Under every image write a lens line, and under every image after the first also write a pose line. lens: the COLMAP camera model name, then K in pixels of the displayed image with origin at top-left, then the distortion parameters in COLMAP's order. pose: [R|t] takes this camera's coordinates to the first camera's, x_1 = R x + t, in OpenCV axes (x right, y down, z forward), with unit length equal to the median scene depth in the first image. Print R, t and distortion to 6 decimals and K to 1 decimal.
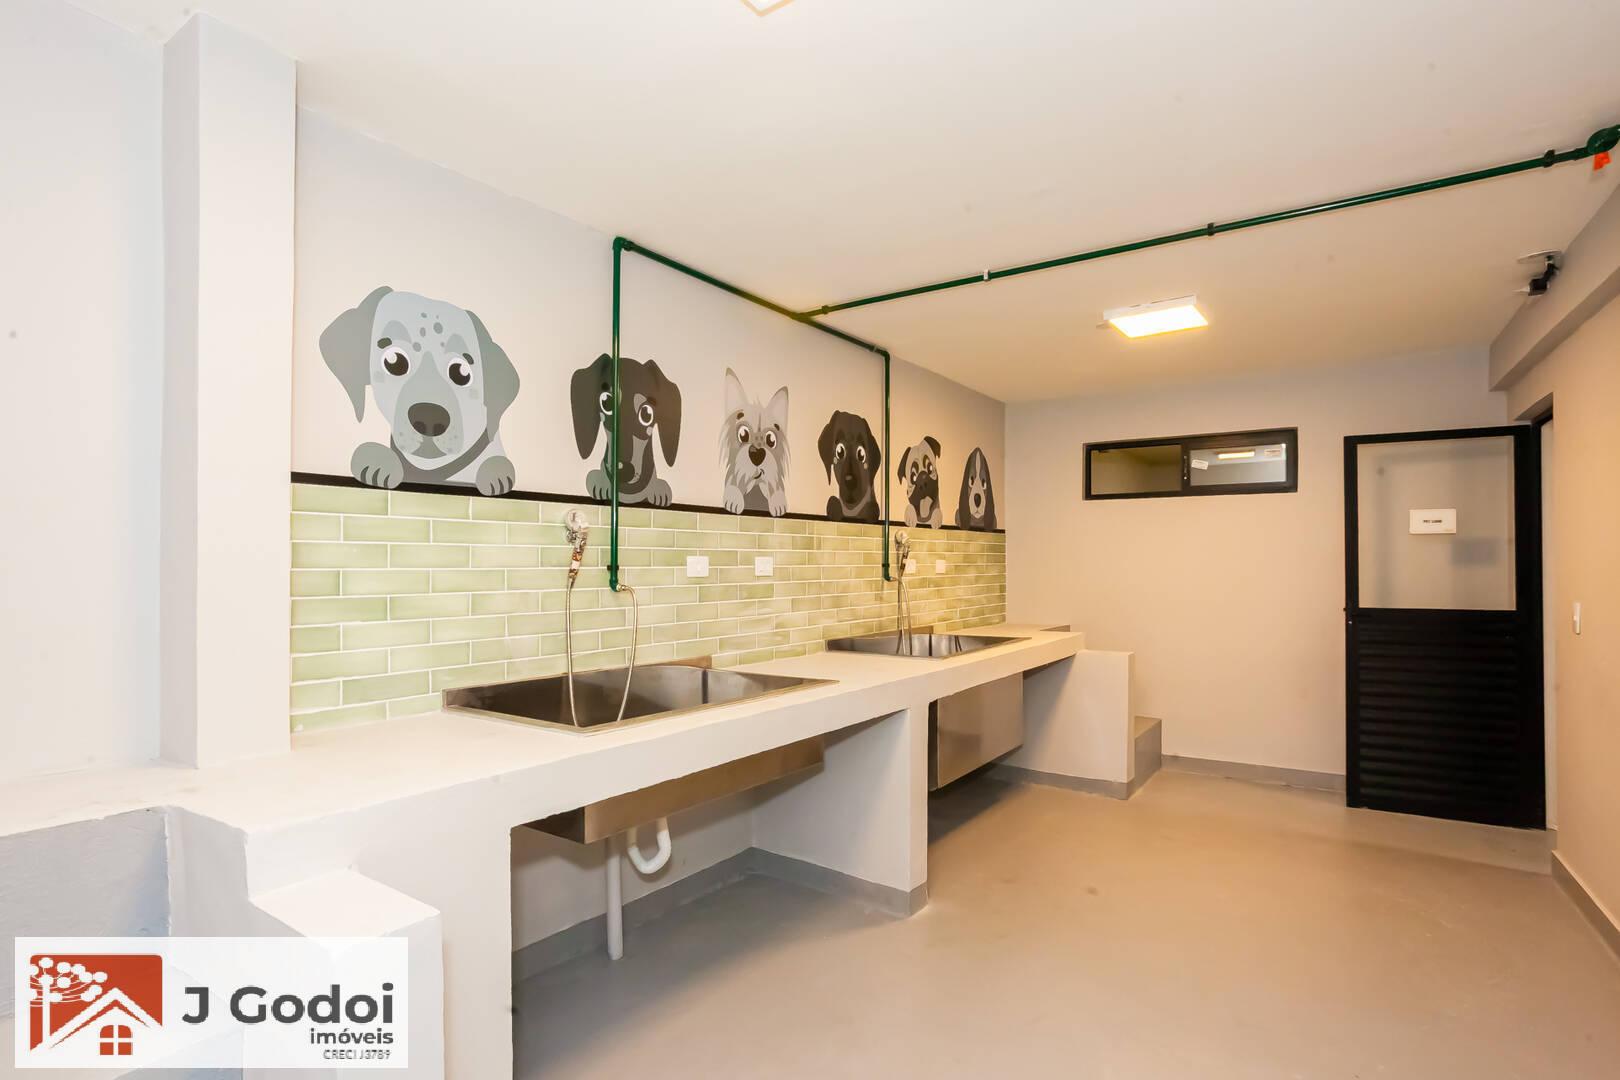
lens RADIAL K [[790.2, 0, 815.9], [0, 790.2, 549.2], [0, 0, 1]] dist [-0.031610, 0.015725]
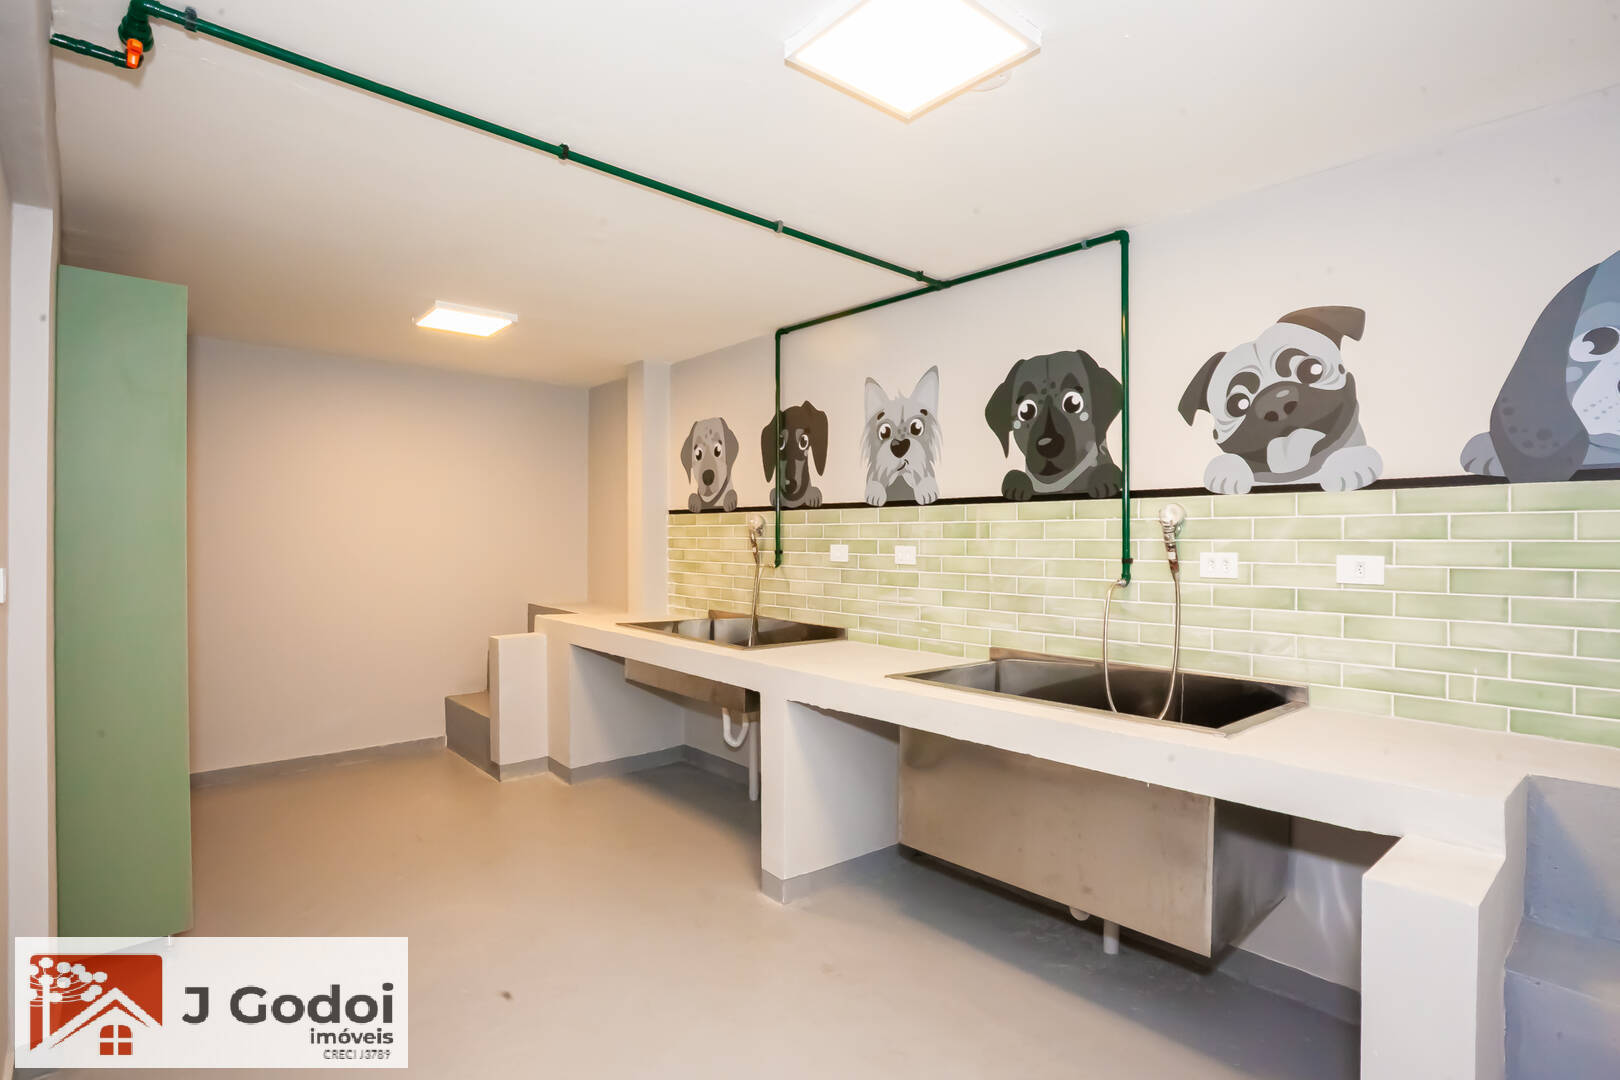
lens RADIAL K [[790.2, 0, 815.5], [0, 790.2, 538.9], [0, 0, 1]] dist [-0.031610, 0.015725]
pose [[-0.211693, -0.002131, -0.977334, 0.987046], [0.007299, 0.999966, -0.003761, 0.003943], [0.977309, -0.007930, -0.211670, 1.143676]]
